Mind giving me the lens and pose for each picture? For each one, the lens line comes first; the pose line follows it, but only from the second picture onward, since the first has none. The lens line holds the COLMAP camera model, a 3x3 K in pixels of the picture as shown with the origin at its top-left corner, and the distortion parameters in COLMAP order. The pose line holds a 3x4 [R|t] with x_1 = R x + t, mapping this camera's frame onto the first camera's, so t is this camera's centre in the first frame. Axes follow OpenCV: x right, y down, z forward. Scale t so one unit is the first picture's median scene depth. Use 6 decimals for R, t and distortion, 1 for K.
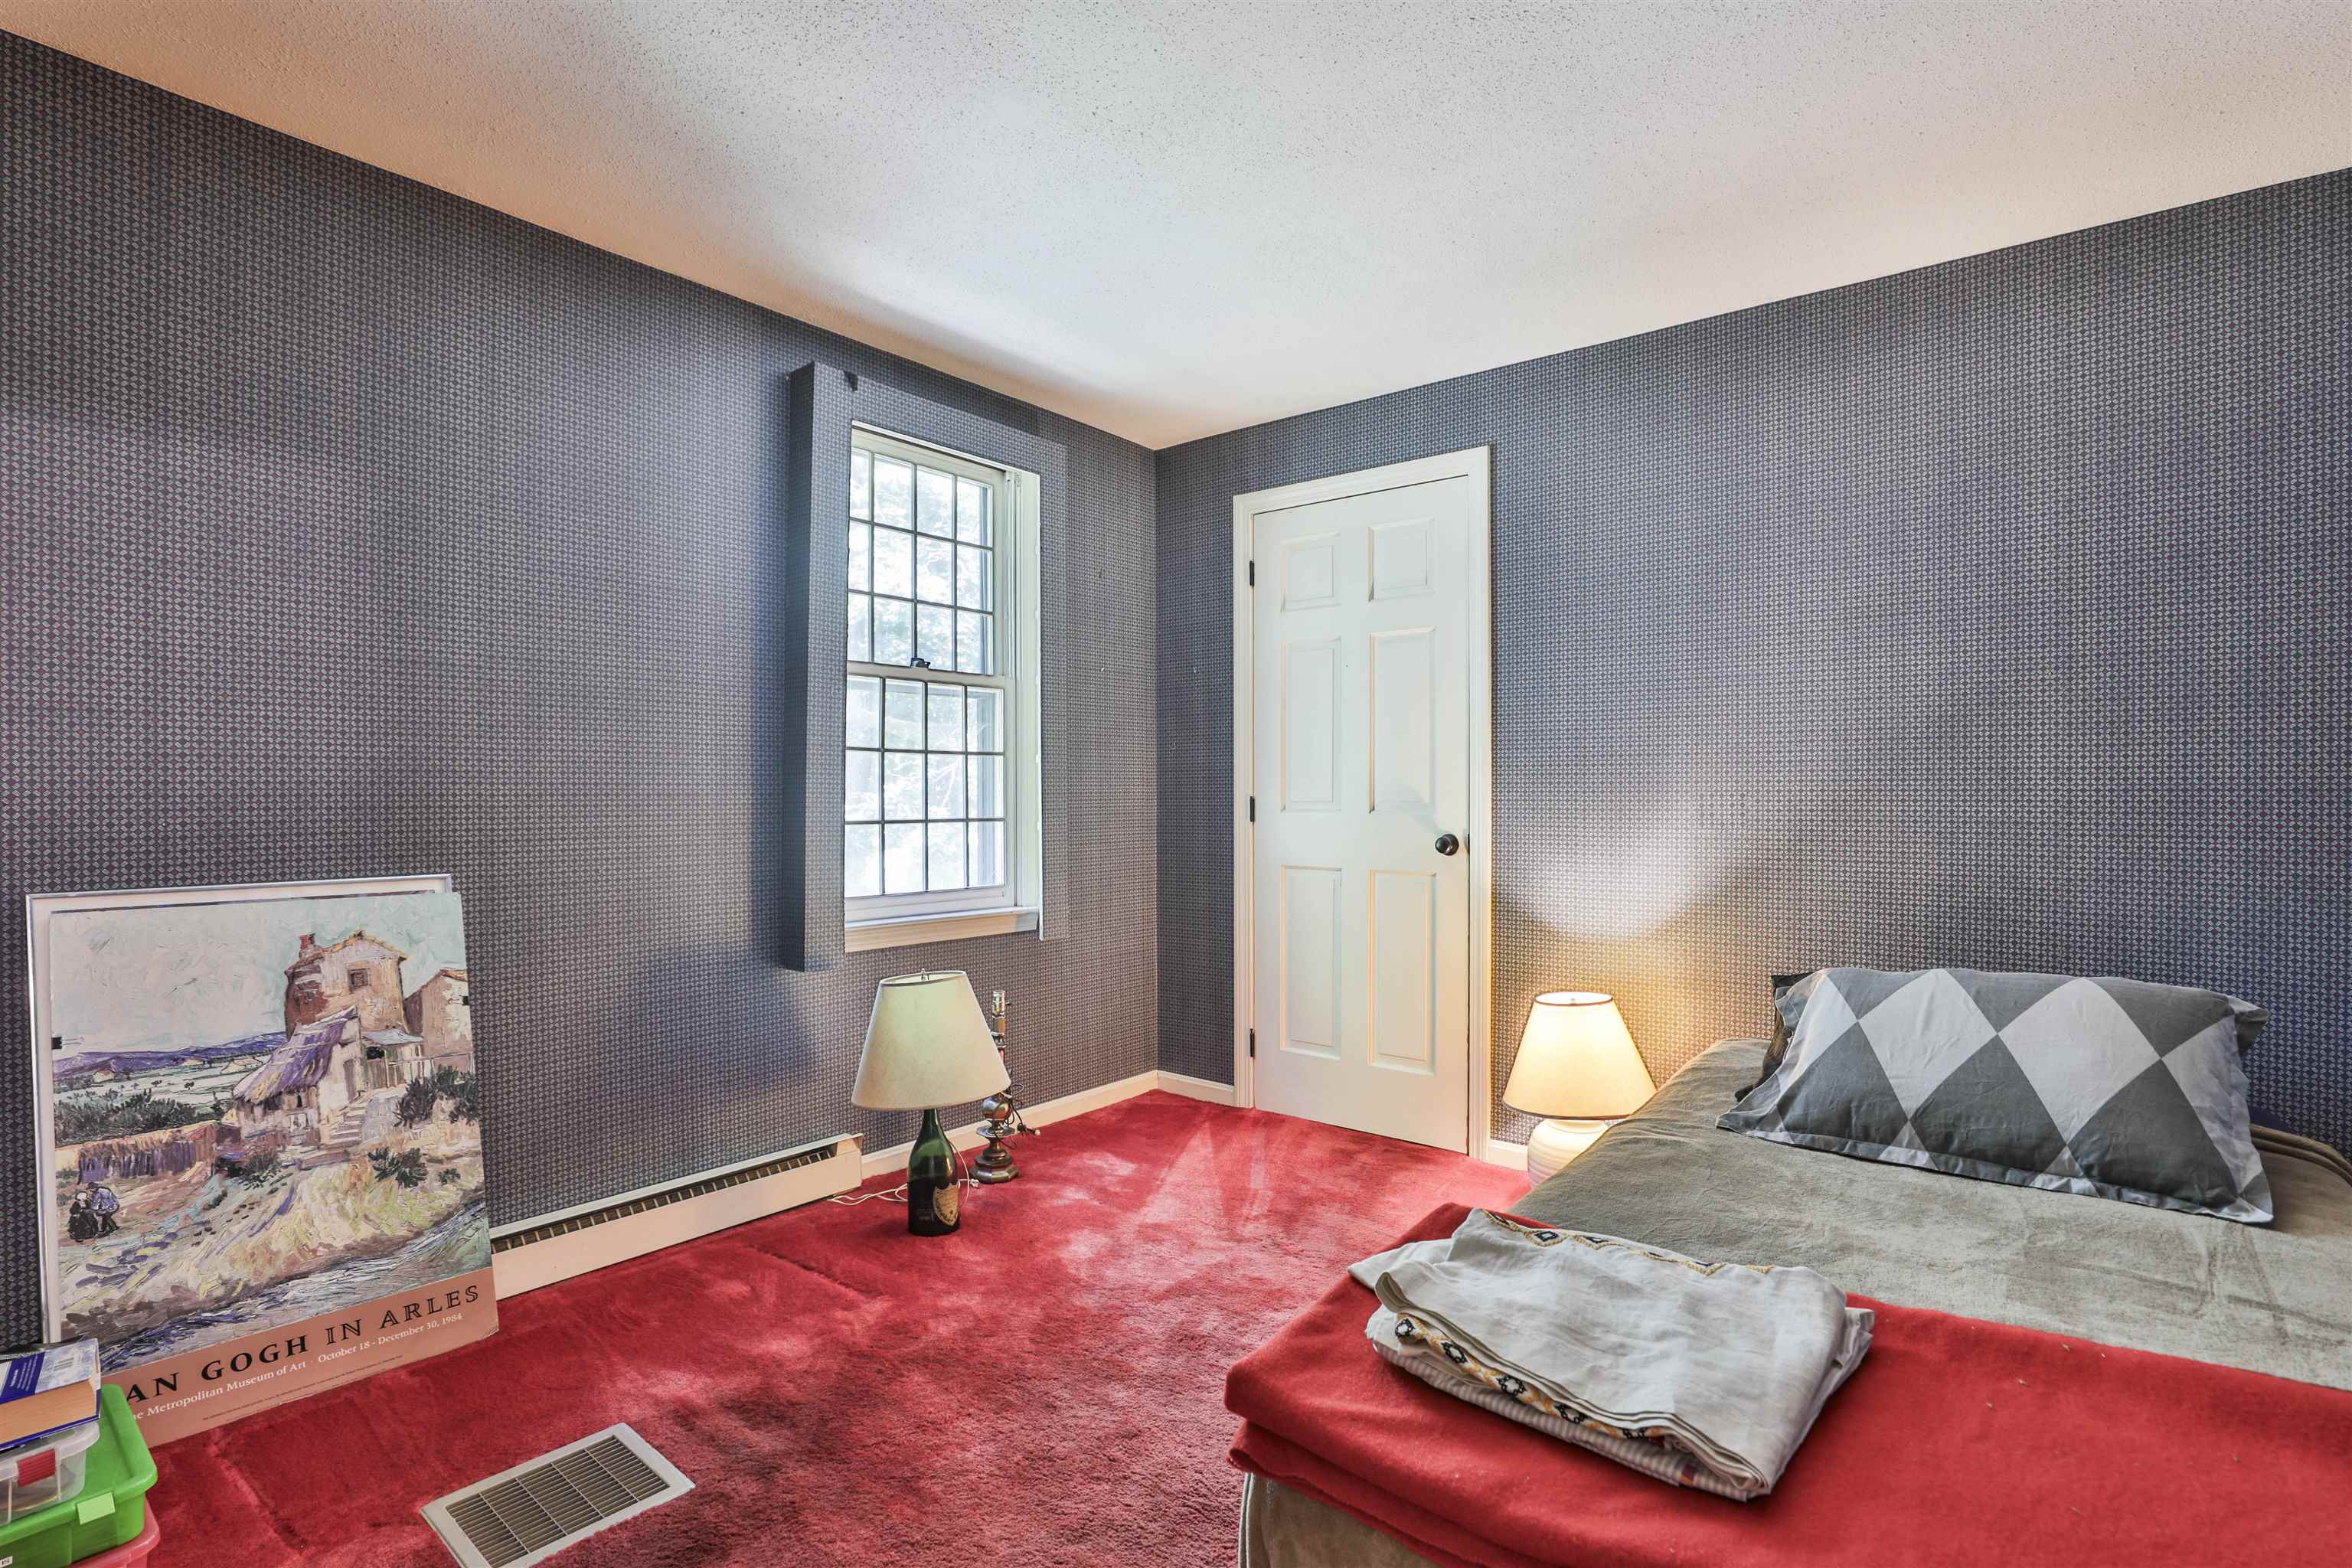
lens RADIAL K [[1099.7, 0, 1179.4], [0, 1099.7, 784.0], [0, 0, 1]] dist [-0.039756, 0.000219]
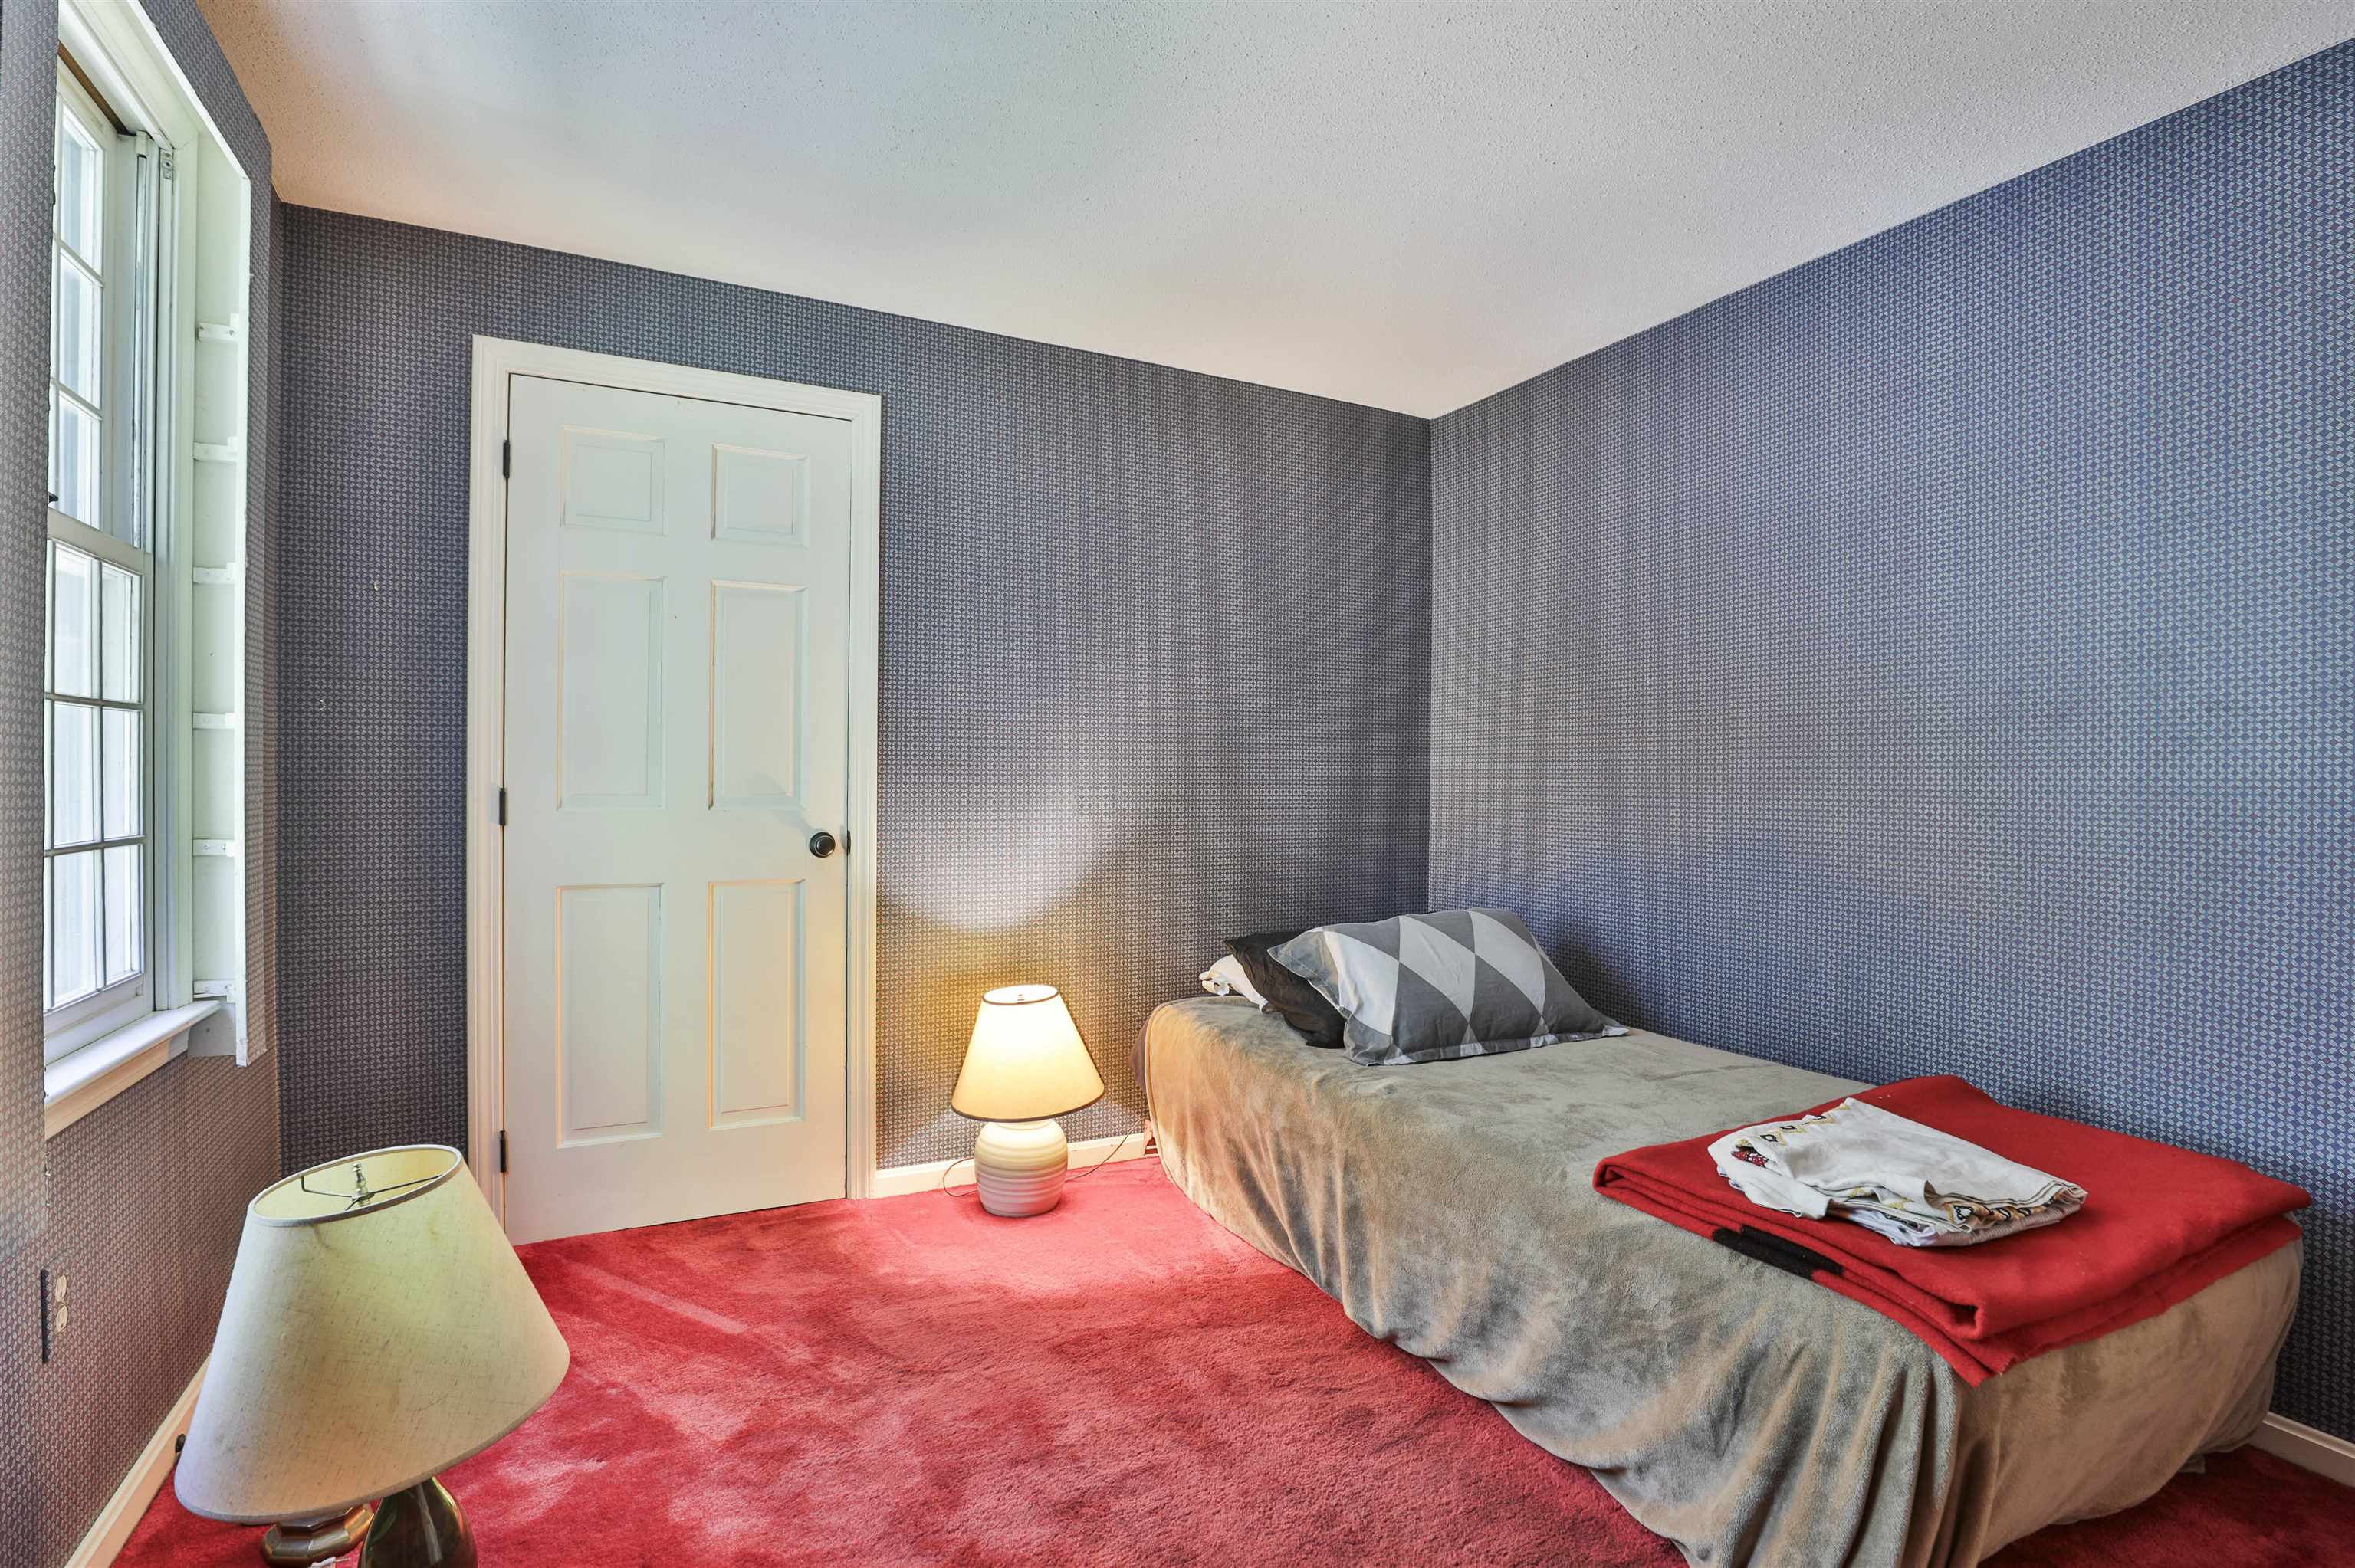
lens RADIAL K [[1093.7, 0, 1167.6], [0, 1093.7, 770.0], [0, 0, 1]] dist [-0.050080, 0.016794]
pose [[0.423076, 0.007541, 0.906063, -0.486393], [-0.015485, 0.999880, -0.001092, -0.007445], [-0.905962, -0.013569, 0.423141, 0.471984]]
